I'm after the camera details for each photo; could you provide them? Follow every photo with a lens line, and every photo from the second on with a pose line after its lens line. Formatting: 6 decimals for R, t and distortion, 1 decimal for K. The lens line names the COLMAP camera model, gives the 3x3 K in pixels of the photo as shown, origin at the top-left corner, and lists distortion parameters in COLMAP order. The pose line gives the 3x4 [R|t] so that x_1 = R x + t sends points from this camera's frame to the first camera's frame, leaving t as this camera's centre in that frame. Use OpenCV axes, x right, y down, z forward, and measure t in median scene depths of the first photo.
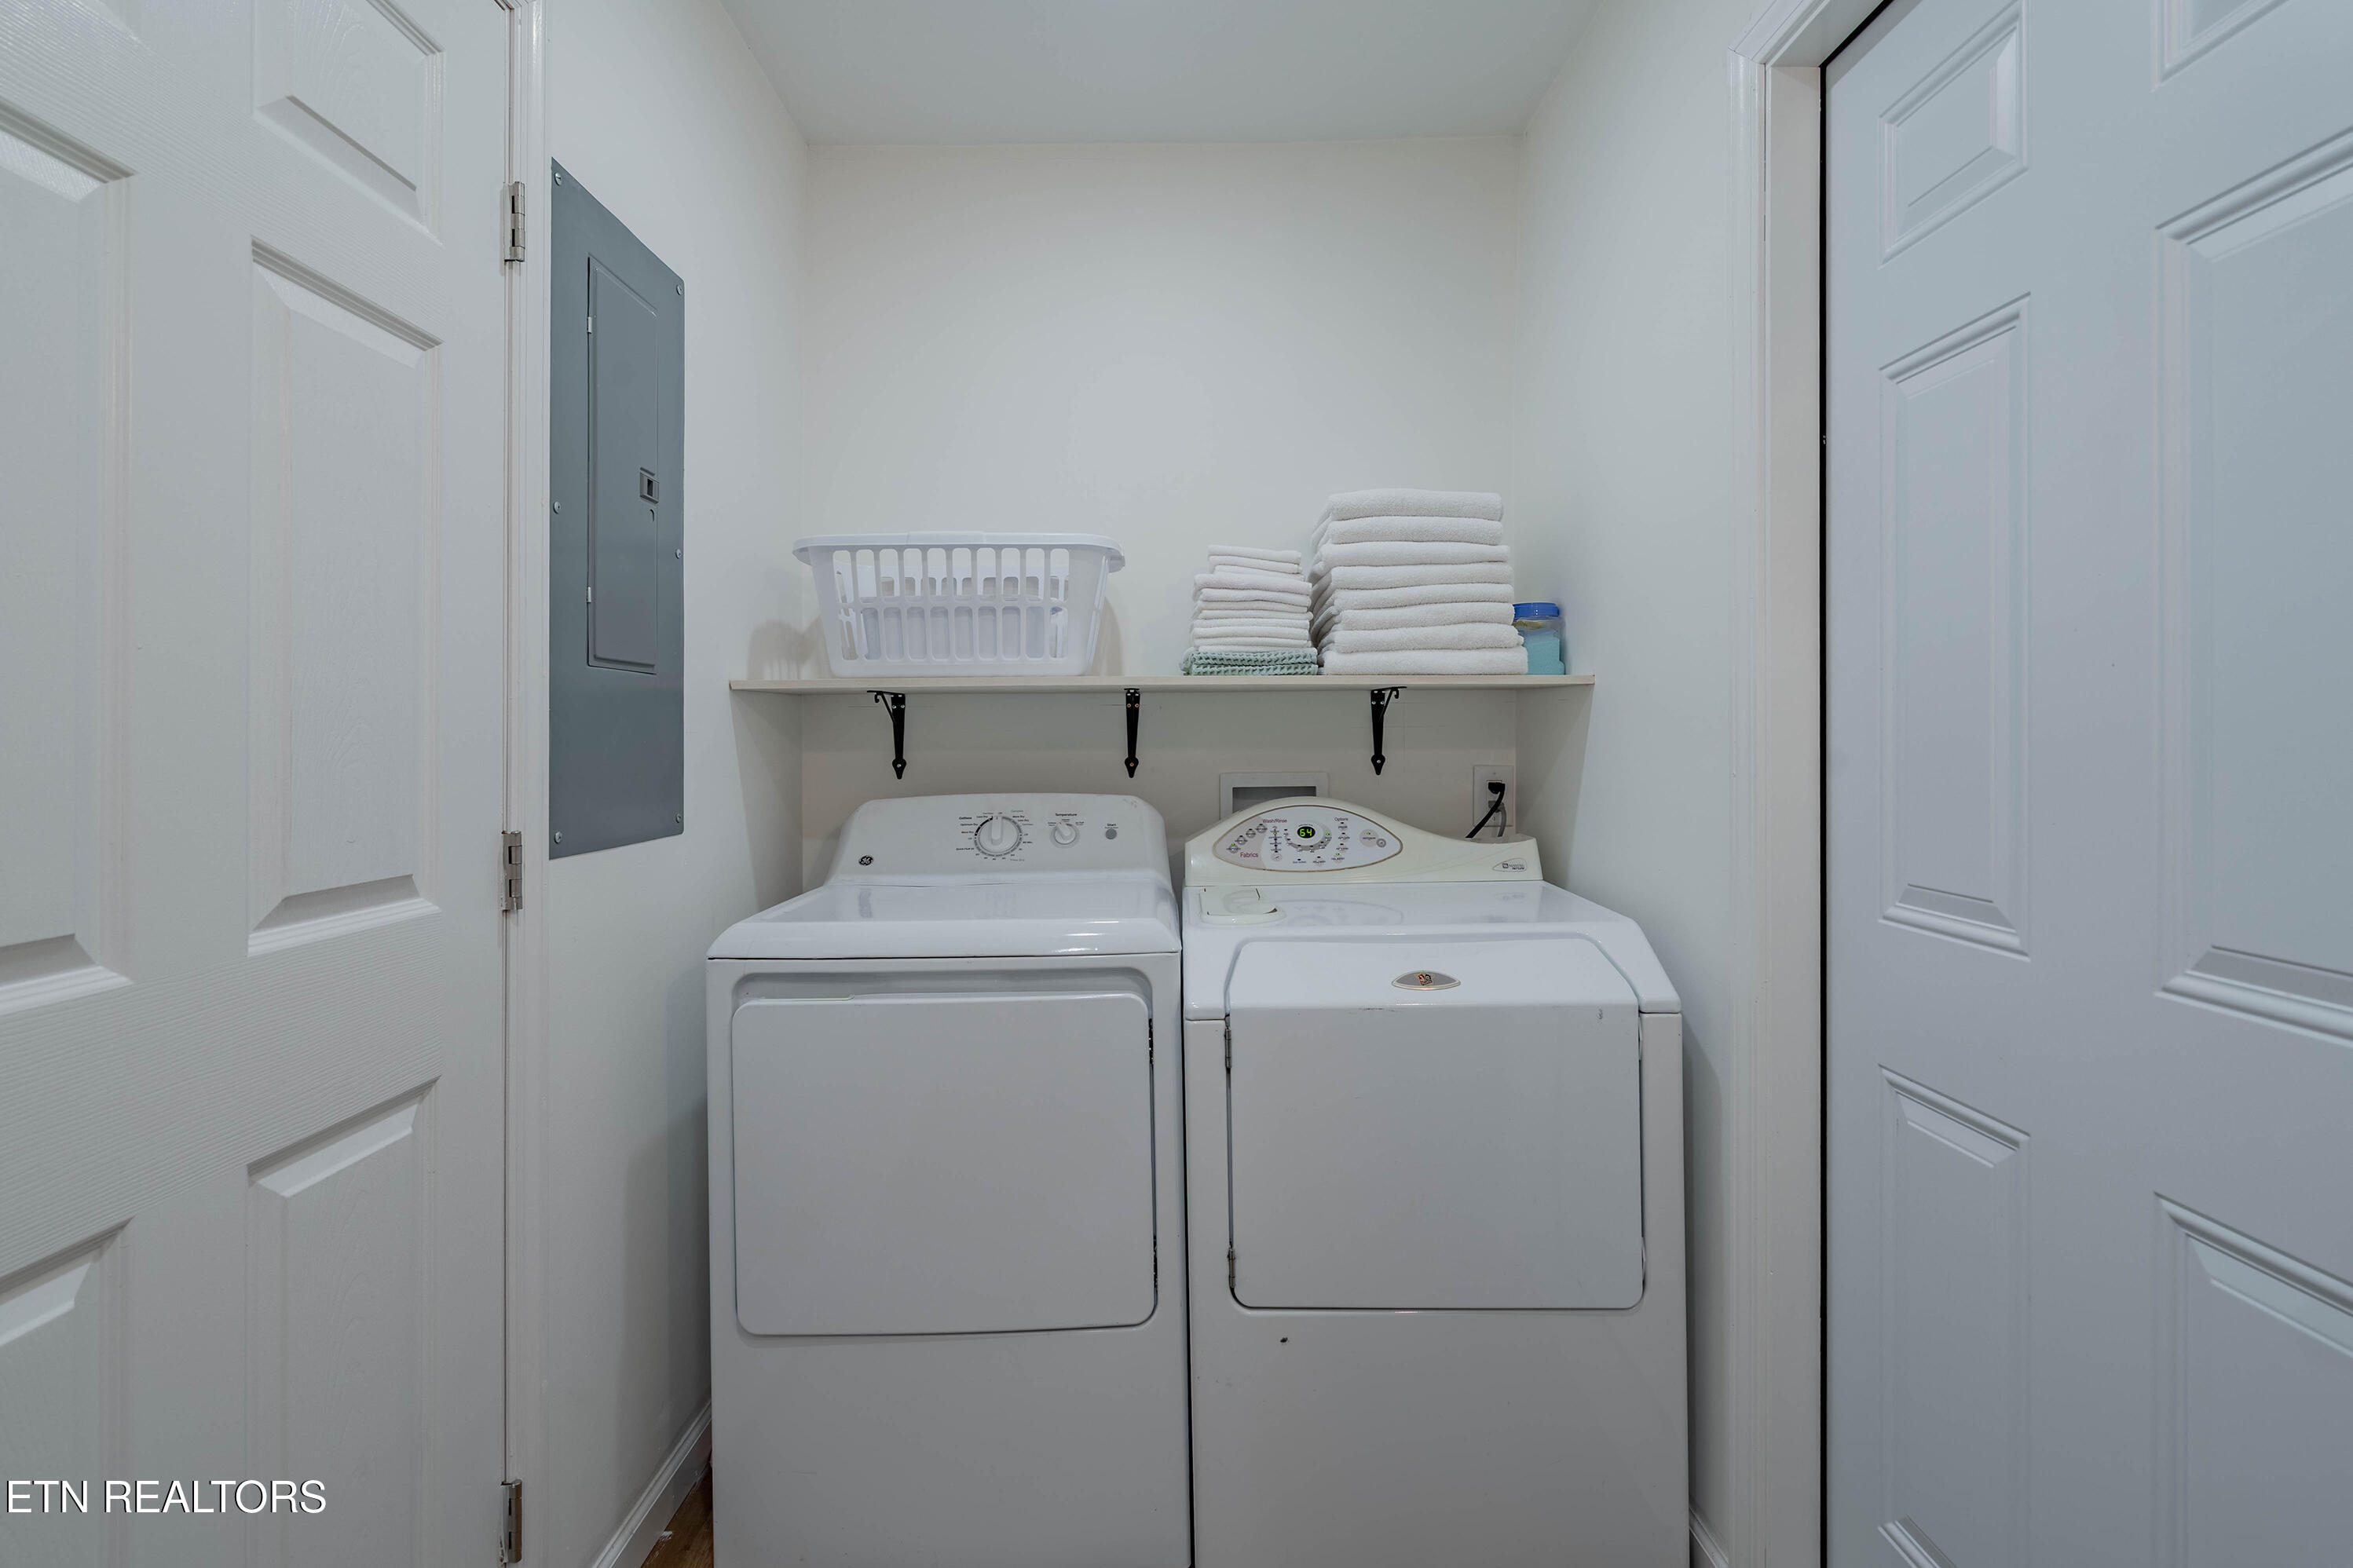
lens RADIAL K [[1109.2, 0, 1177.9], [0, 1109.2, 761.3], [0, 0, 1]] dist [-0.009437, 0.010730]
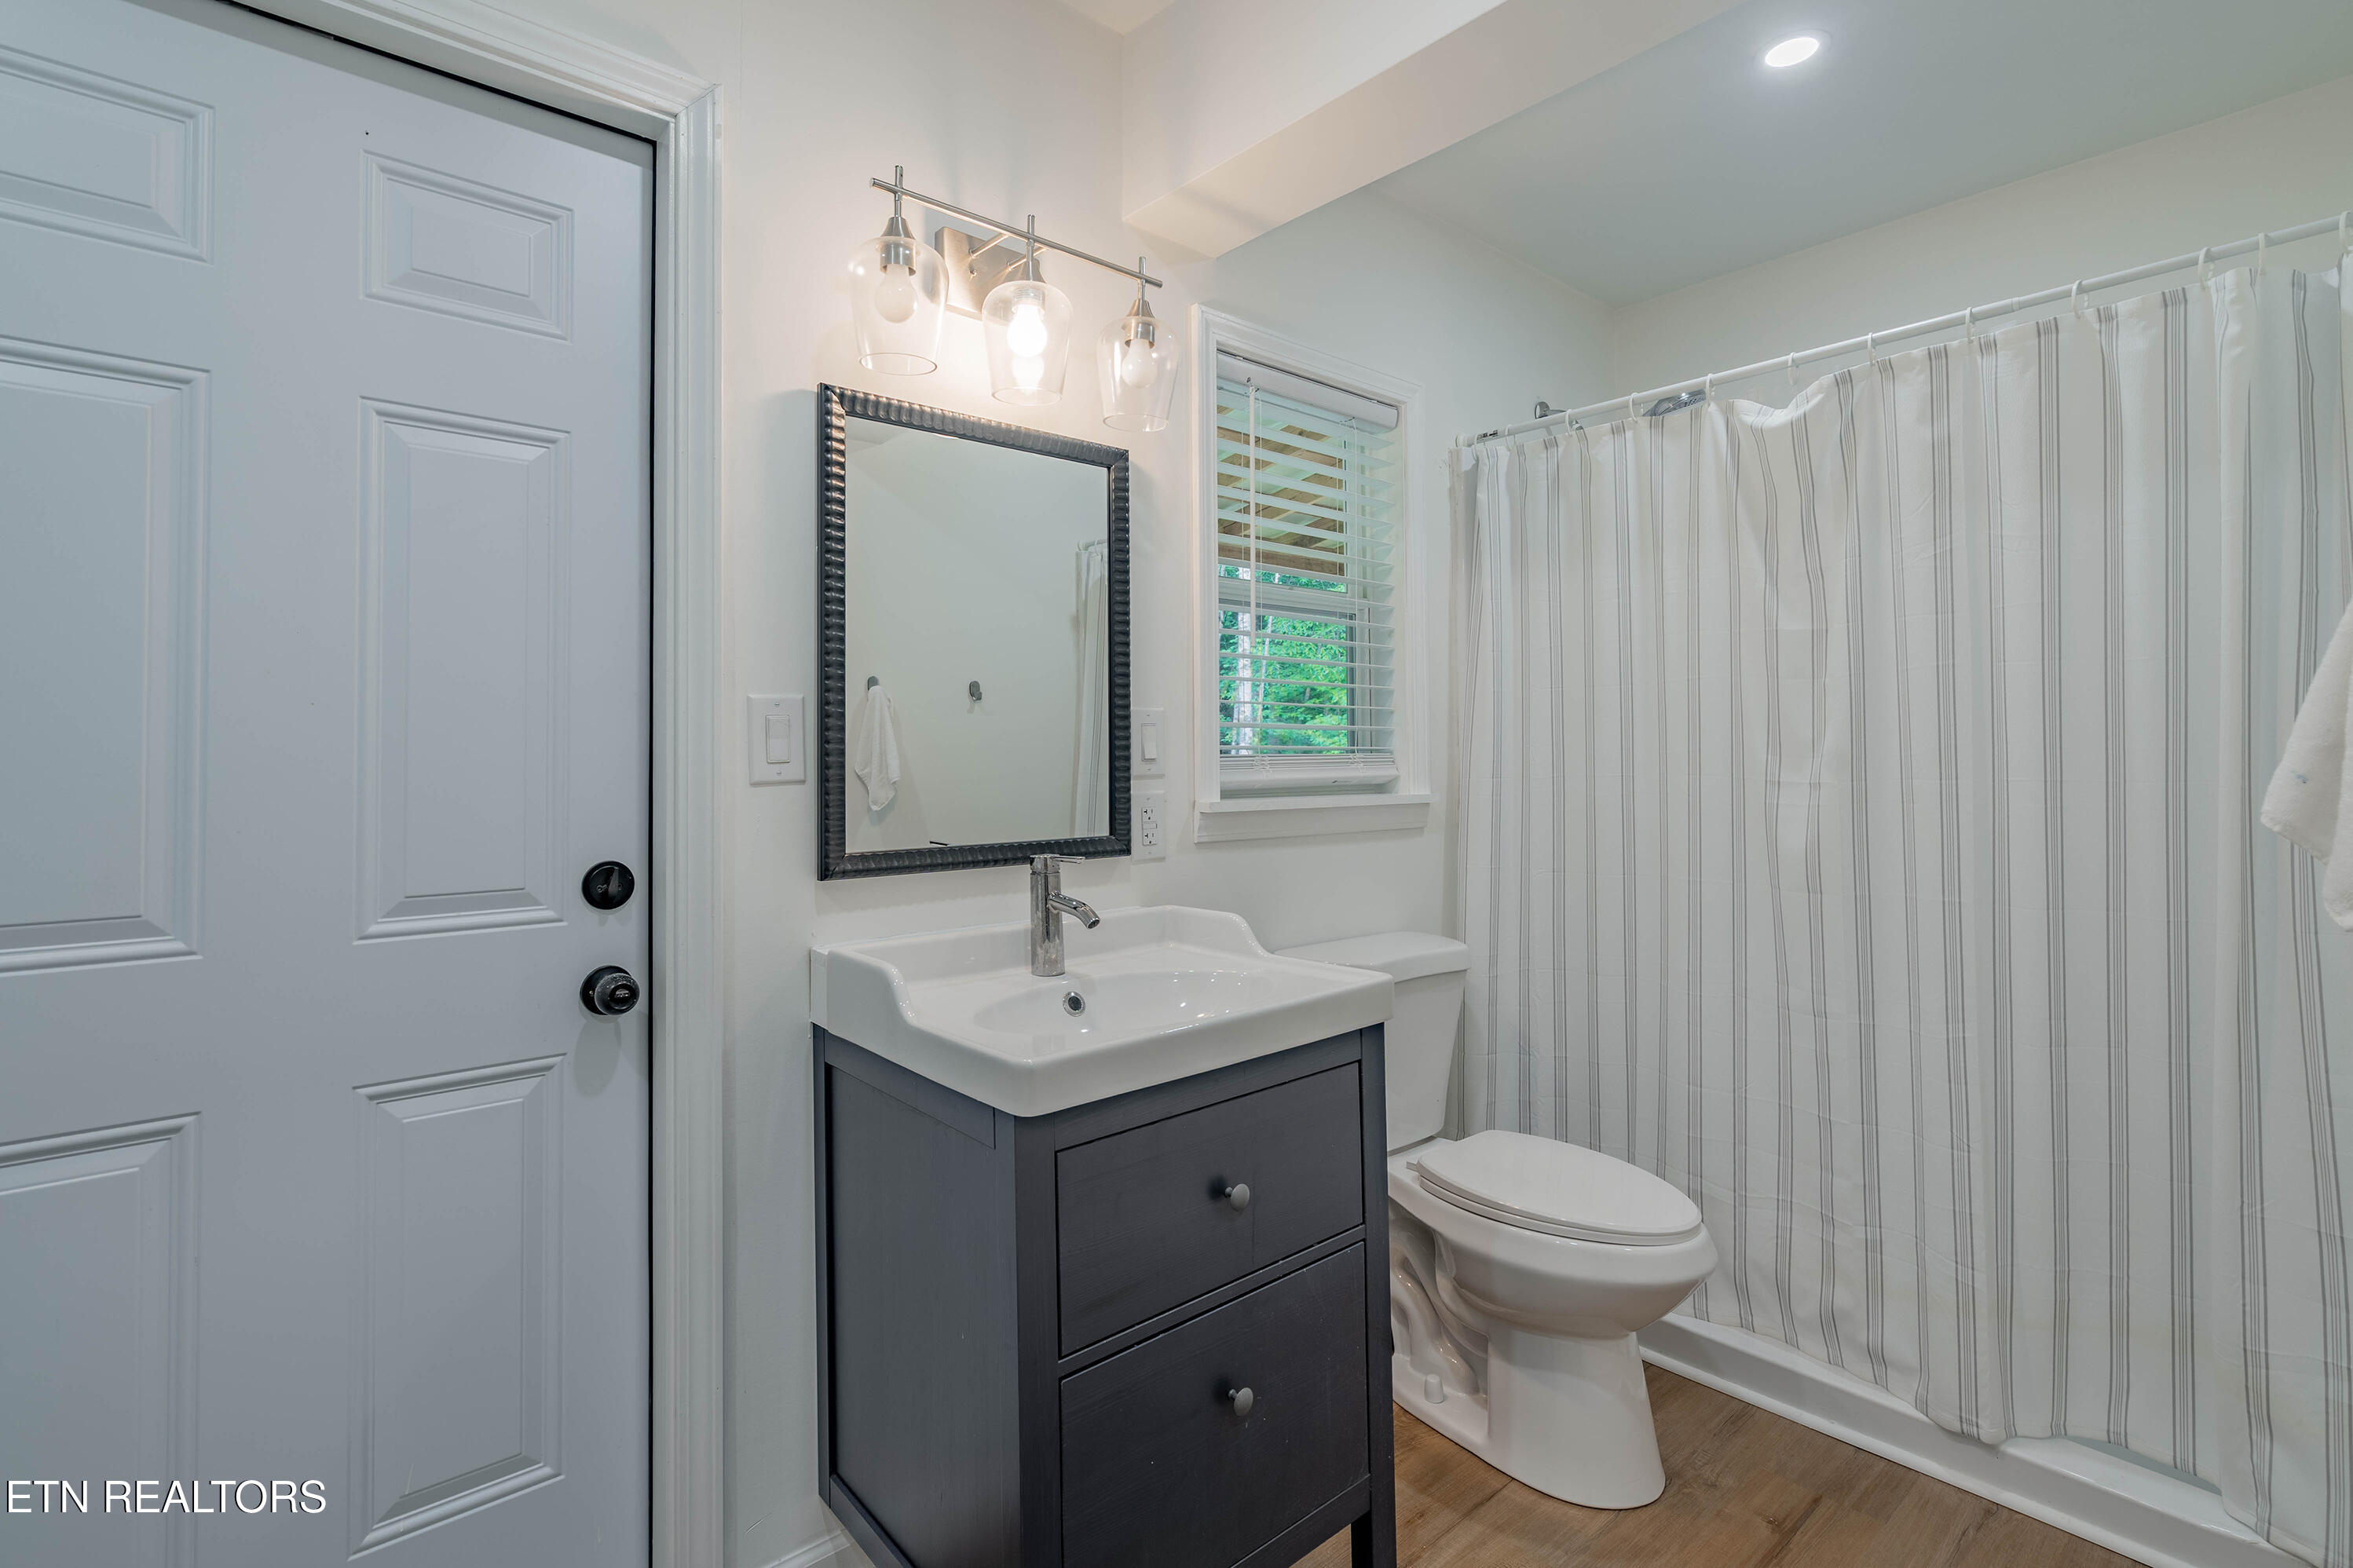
lens RADIAL K [[1109.2, 0, 1177.9], [0, 1109.2, 761.3], [0, 0, 1]] dist [-0.009437, 0.010730]
pose [[-0.656124, 0.006880, 0.754622, -0.719033], [0.029660, 0.999421, 0.016677, -0.008271], [-0.754070, 0.033324, -0.655948, 0.971662]]
